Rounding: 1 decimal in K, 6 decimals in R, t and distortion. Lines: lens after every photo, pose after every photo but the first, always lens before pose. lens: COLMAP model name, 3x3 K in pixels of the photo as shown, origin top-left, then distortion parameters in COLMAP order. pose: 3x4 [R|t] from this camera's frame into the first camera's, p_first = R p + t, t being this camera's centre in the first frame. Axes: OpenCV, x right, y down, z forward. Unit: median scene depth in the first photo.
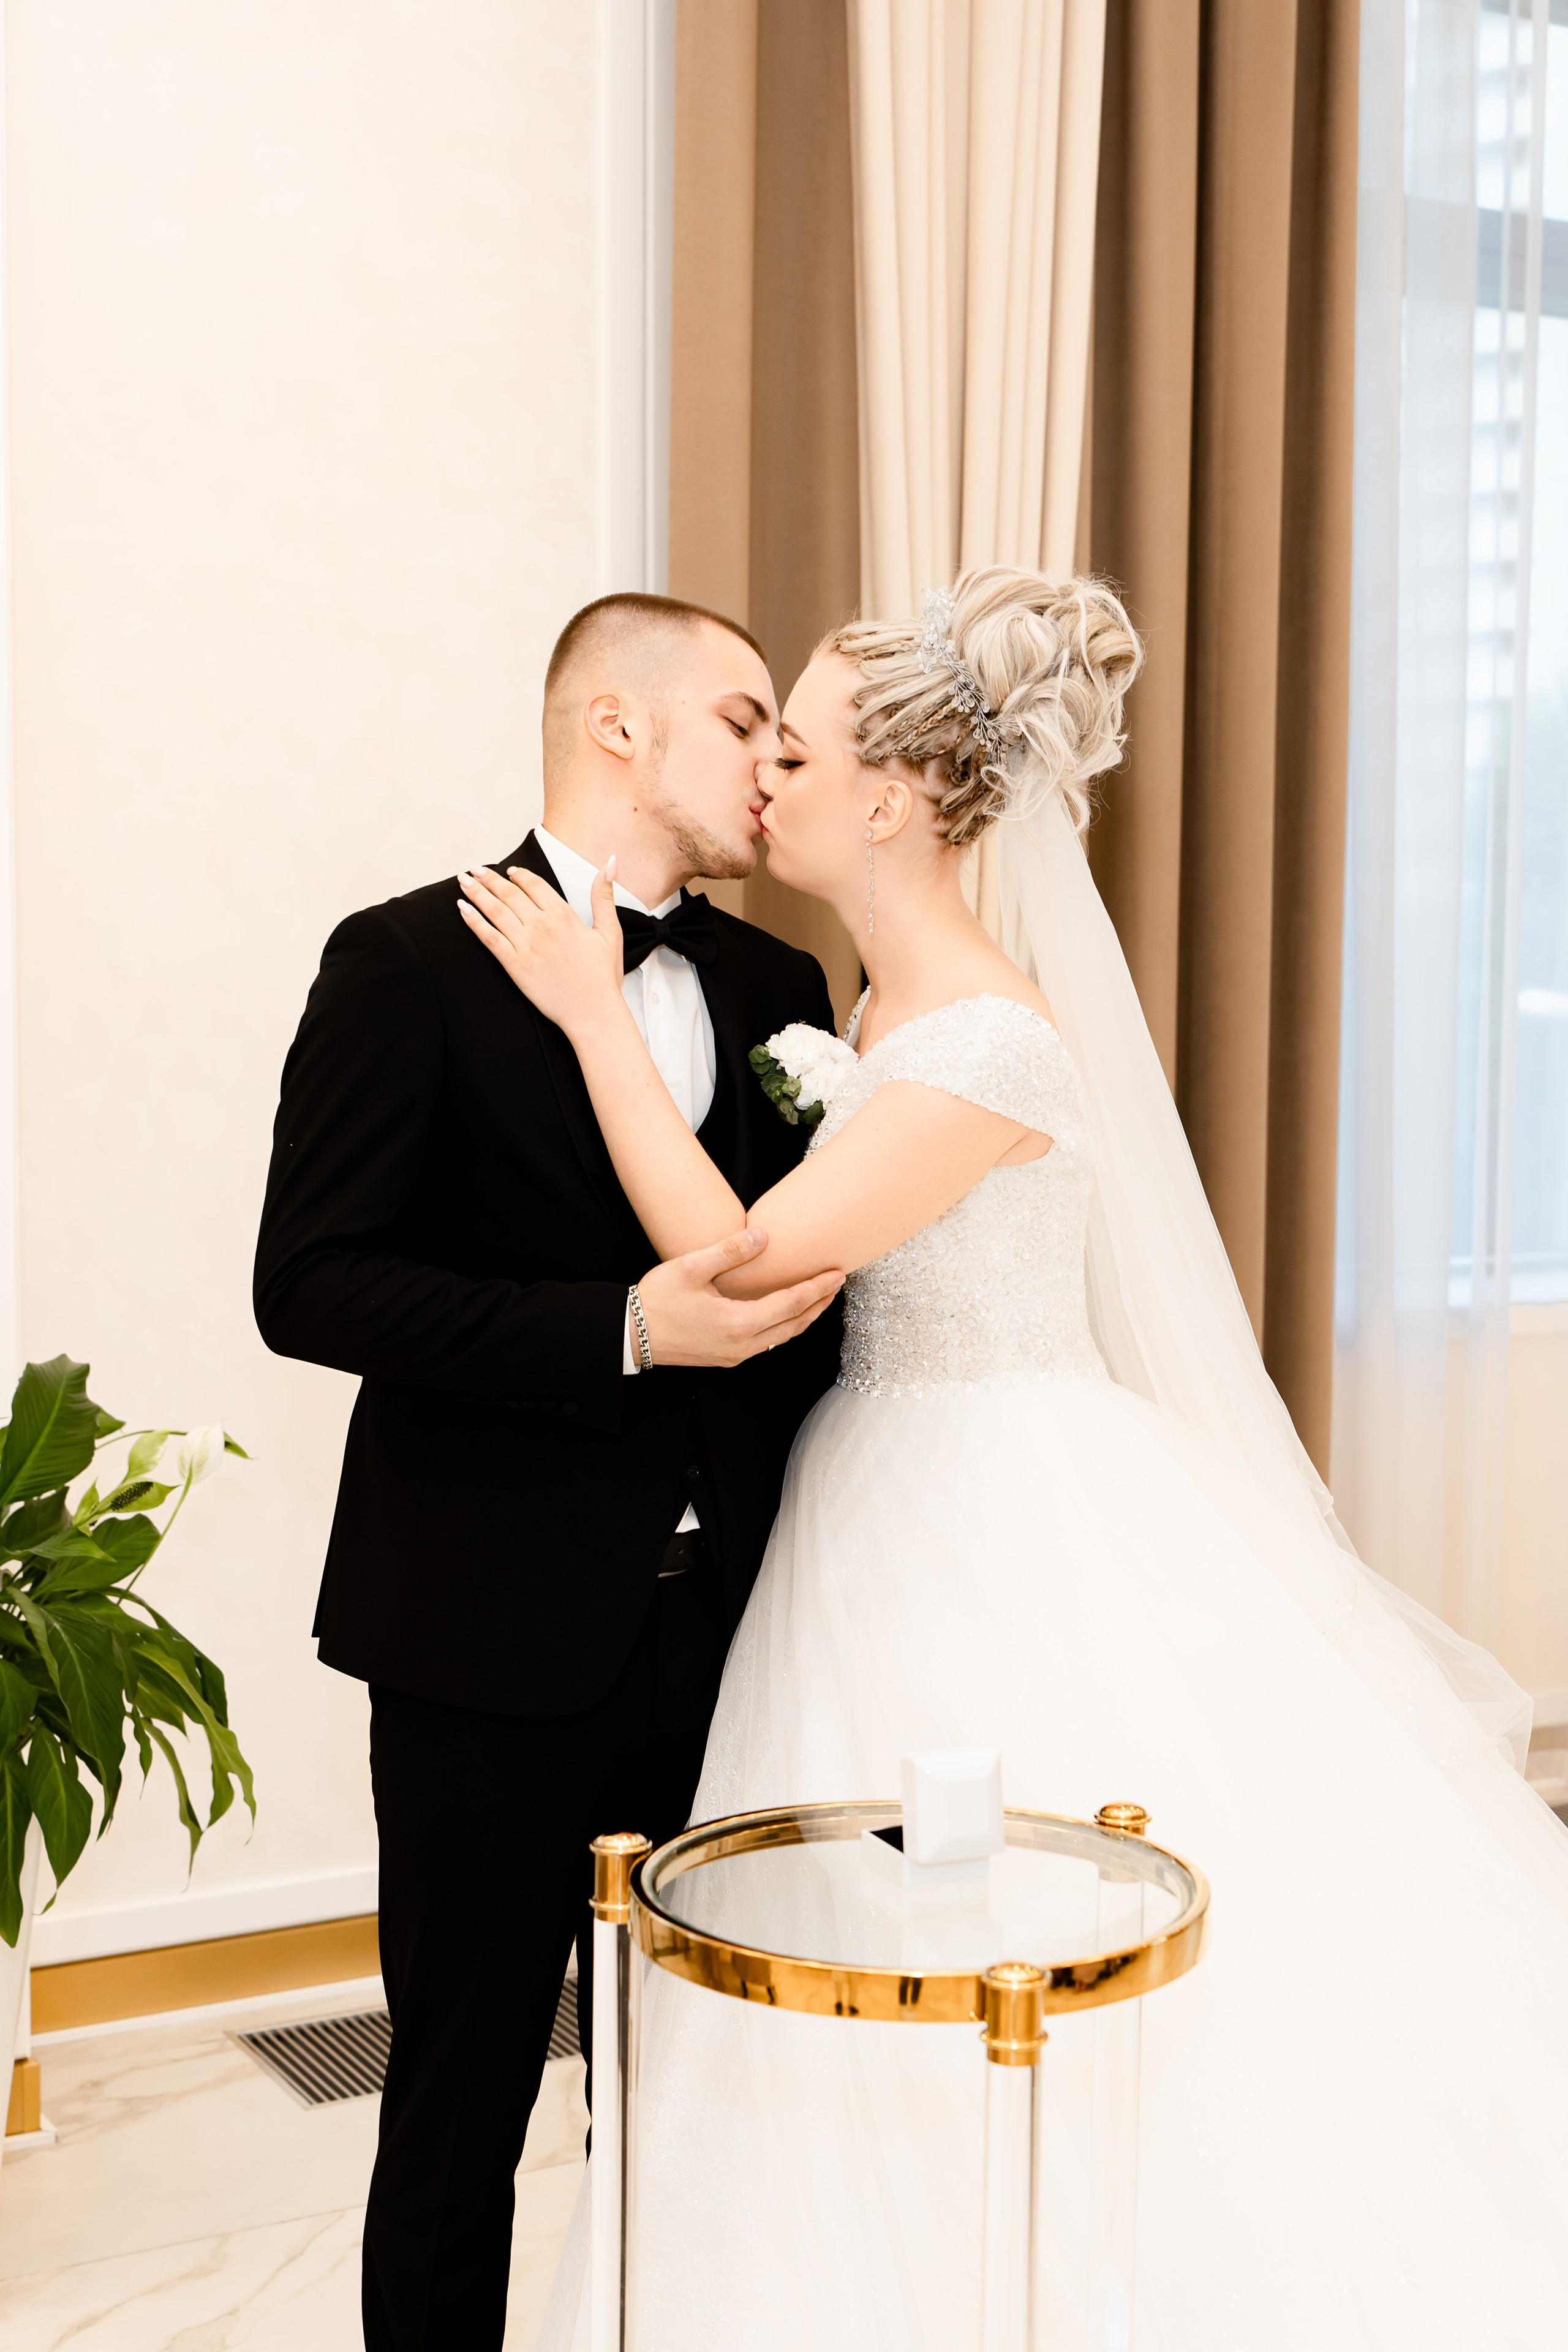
lens RADIAL K [[2830.6, 0, 799.2], [0, 2830.6, 1152.4], [0, 0, 1]] dist [0.017678, 0.000000]
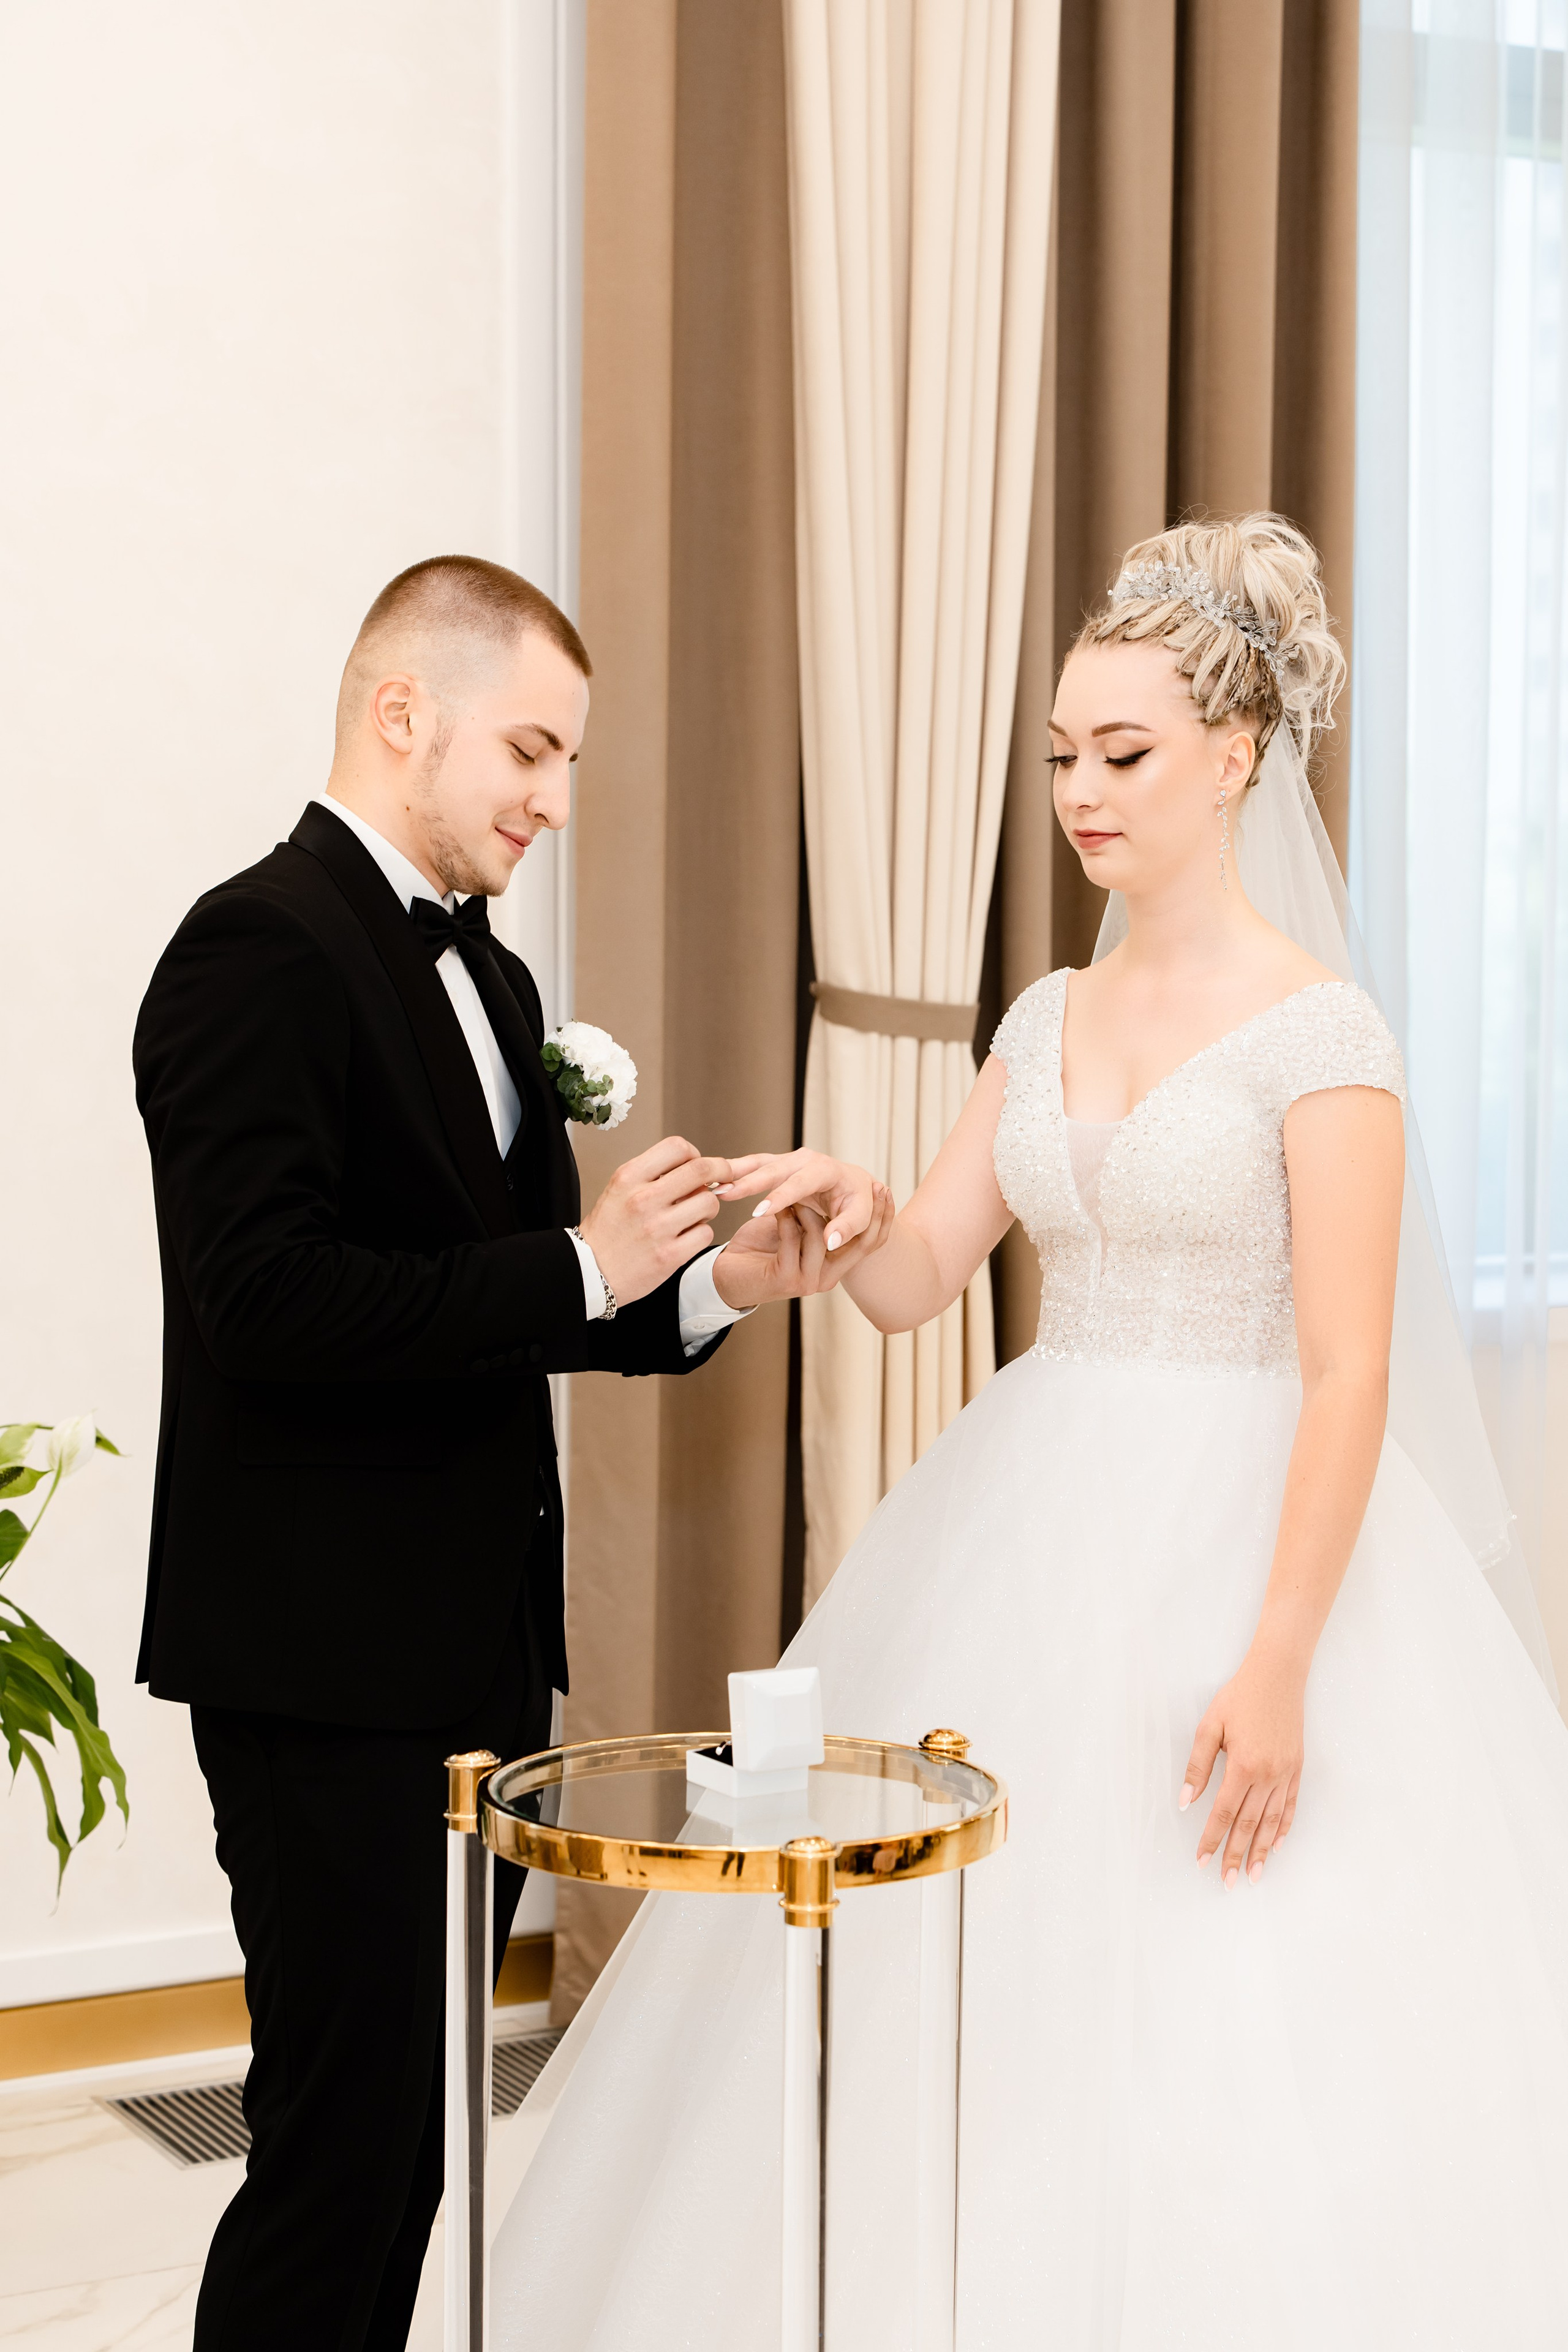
lens RADIAL K [[4285.6, 0, 777.1], [0, 4285.6, 1189.4], [0, 0, 1]] dist [0.018621, 0.000000]
pose [[0.999373, 0.002385, -0.035337, 0.073549], [-0.002230, 0.999988, 0.004429, 0.013978], [0.035347, -0.004347, 0.999366, -0.415217]]
